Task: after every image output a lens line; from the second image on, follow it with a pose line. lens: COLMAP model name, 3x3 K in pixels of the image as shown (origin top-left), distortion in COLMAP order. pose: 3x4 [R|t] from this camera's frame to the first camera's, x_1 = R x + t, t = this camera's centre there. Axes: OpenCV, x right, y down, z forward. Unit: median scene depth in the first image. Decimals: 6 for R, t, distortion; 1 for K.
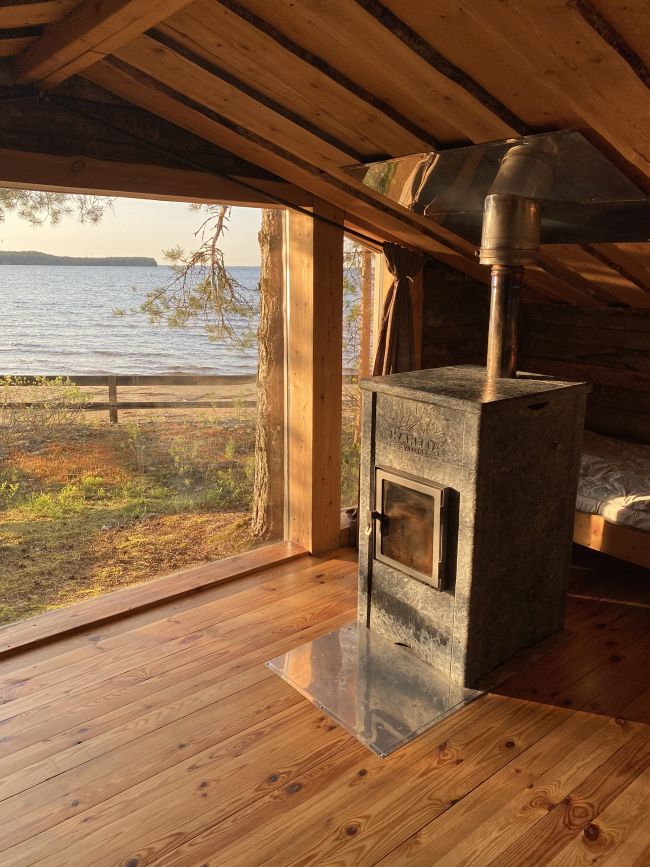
lens RADIAL K [[663.1, 0, 335.3], [0, 663.1, 421.7], [0, 0, 1]] dist [0.043565, -0.037401]
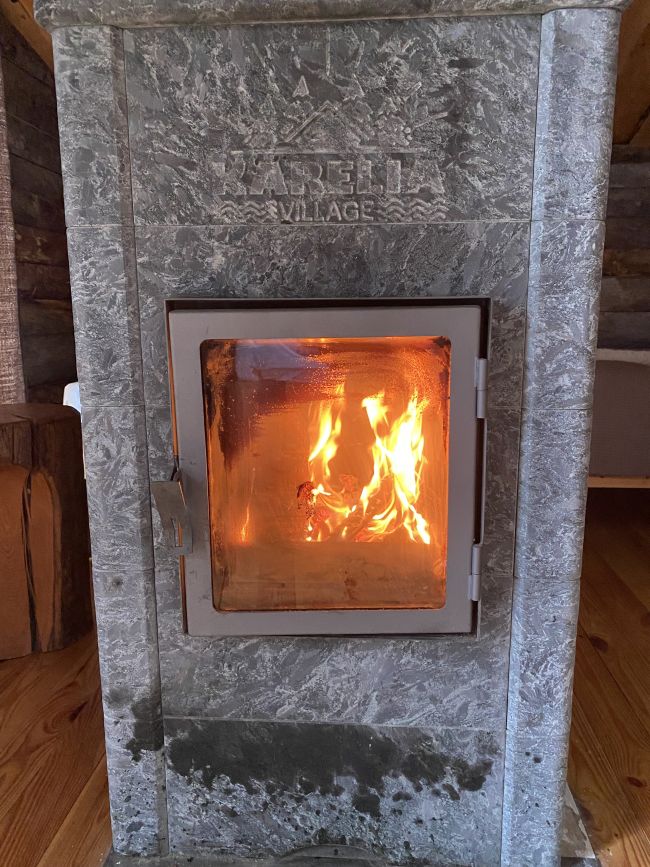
lens RADIAL K [[663.1, 0, 325.7], [0, 663.1, 425.8], [0, 0, 1]] dist [0.043565, -0.037401]
pose [[0.694713, -0.149115, 0.703661, -0.095559], [0.179558, 0.983256, 0.031090, 0.116547], [-0.696515, 0.104749, 0.709856, 0.725337]]
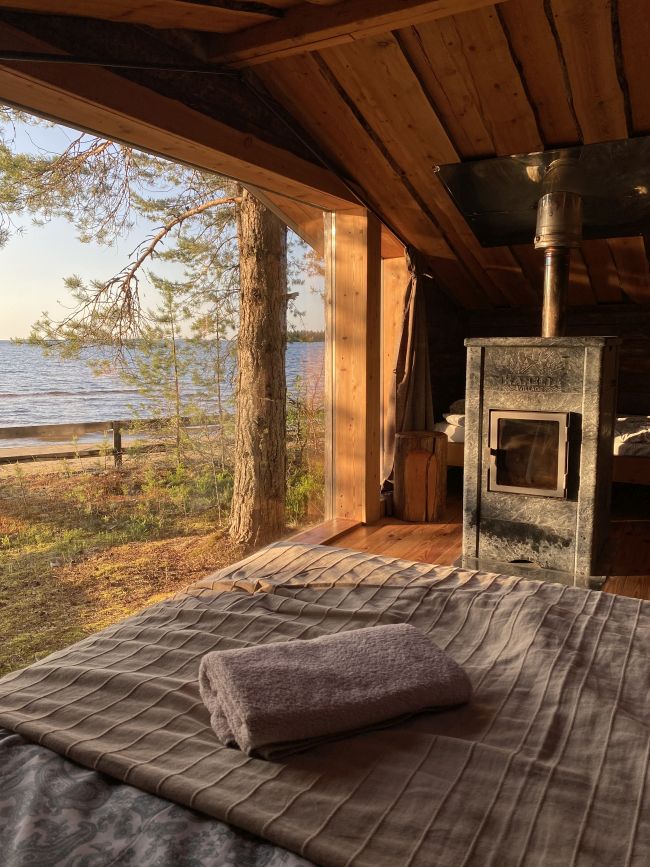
lens RADIAL K [[663.1, 0, 322.9], [0, 663.1, 431.8], [0, 0, 1]] dist [0.043565, -0.037401]
pose [[0.933611, -0.067057, 0.351956, -0.614088], [0.098348, 0.992561, -0.071770, 0.156349], [-0.344525, 0.101620, 0.933261, -0.005969]]
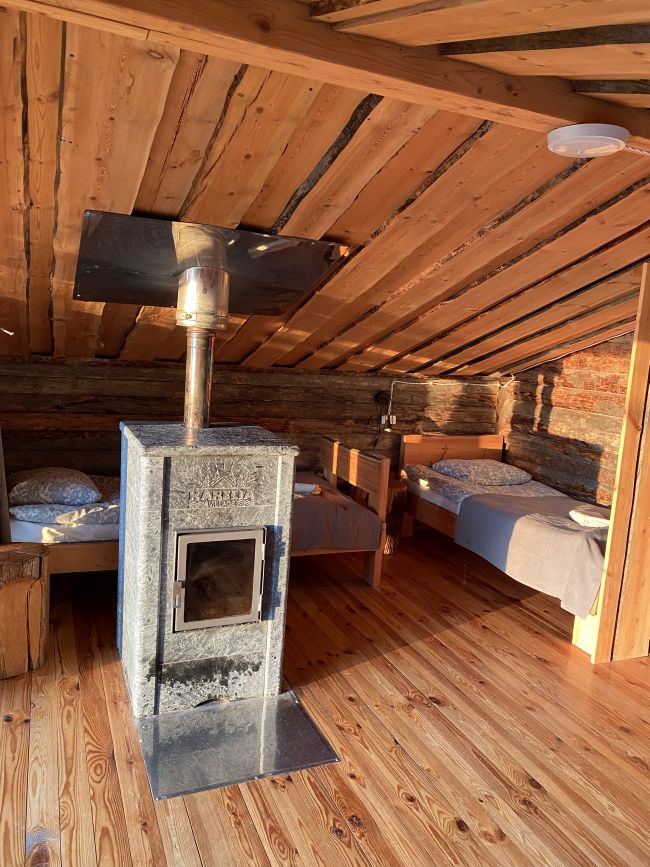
lens RADIAL K [[663.1, 0, 324.9], [0, 663.1, 435.2], [0, 0, 1]] dist [0.043565, -0.037401]
pose [[0.282795, -0.125447, 0.950942, -0.739986], [0.156259, 0.984192, 0.083364, -0.113608], [-0.946367, 0.125018, 0.297926, 0.473904]]
